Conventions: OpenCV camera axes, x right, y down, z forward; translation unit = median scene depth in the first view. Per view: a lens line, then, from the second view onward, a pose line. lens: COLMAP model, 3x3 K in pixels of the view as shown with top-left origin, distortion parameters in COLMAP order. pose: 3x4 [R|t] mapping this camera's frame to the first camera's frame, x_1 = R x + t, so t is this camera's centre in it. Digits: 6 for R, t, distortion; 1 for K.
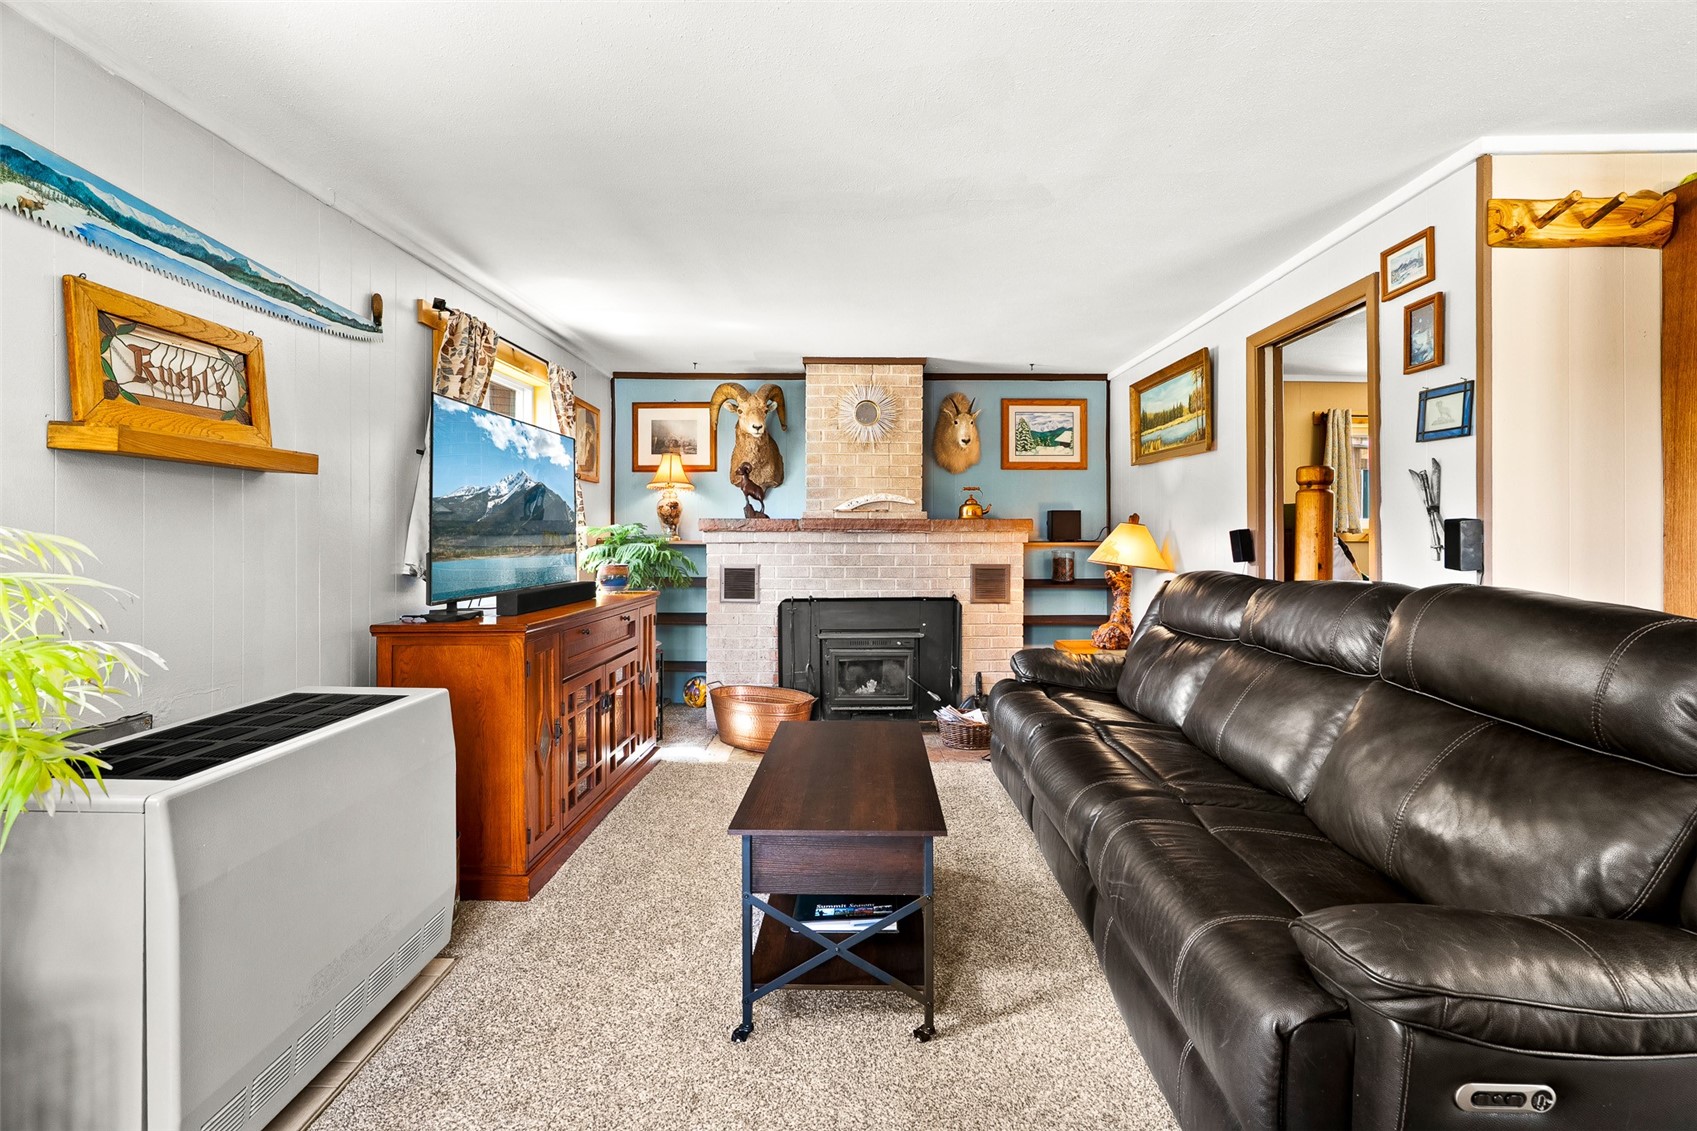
lens RADIAL K [[786.6, 0, 864.1], [0, 786.6, 536.7], [0, 0, 1]] dist [-0.021923, 0.005582]
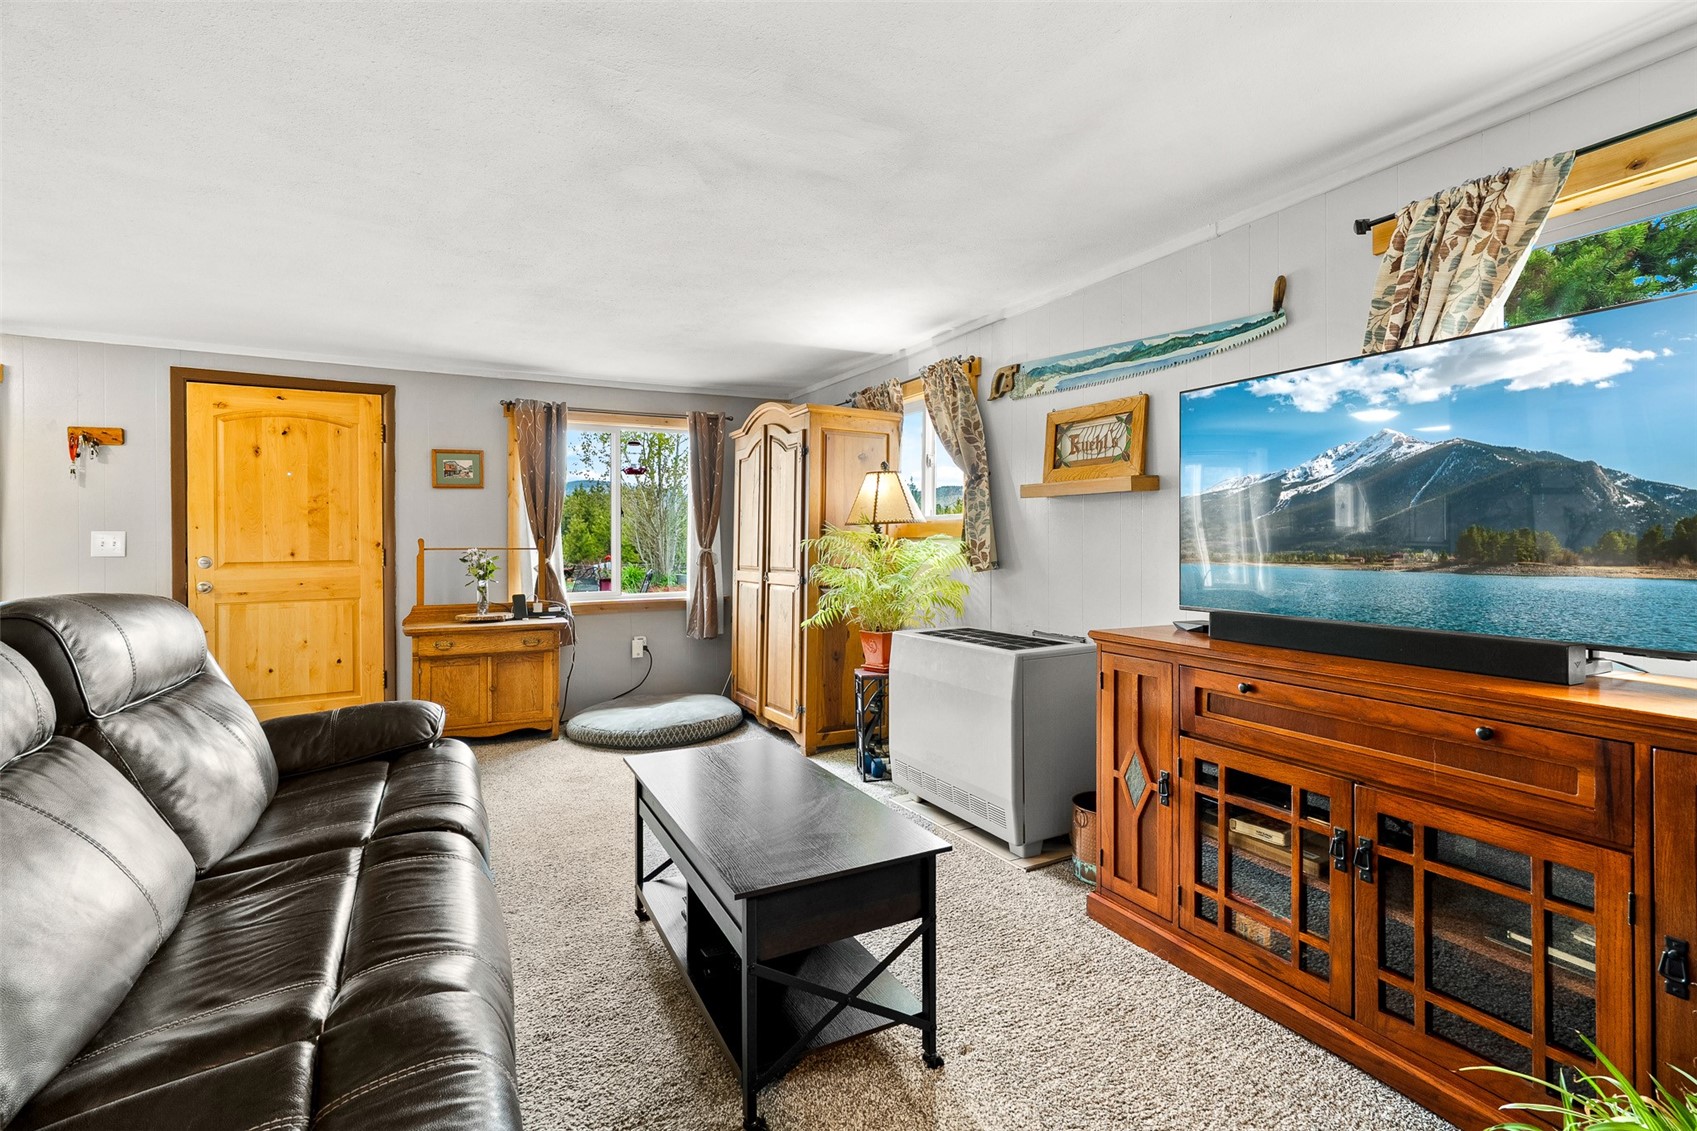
lens RADIAL K [[786.6, 0, 848.7], [0, 786.6, 540.4], [0, 0, 1]] dist [-0.021923, 0.005582]
pose [[-0.882322, -0.000500, -0.470645, 0.227281], [0.000049, 0.999999, -0.001154, 0.002518], [0.470645, -0.001041, -0.882322, 1.362572]]
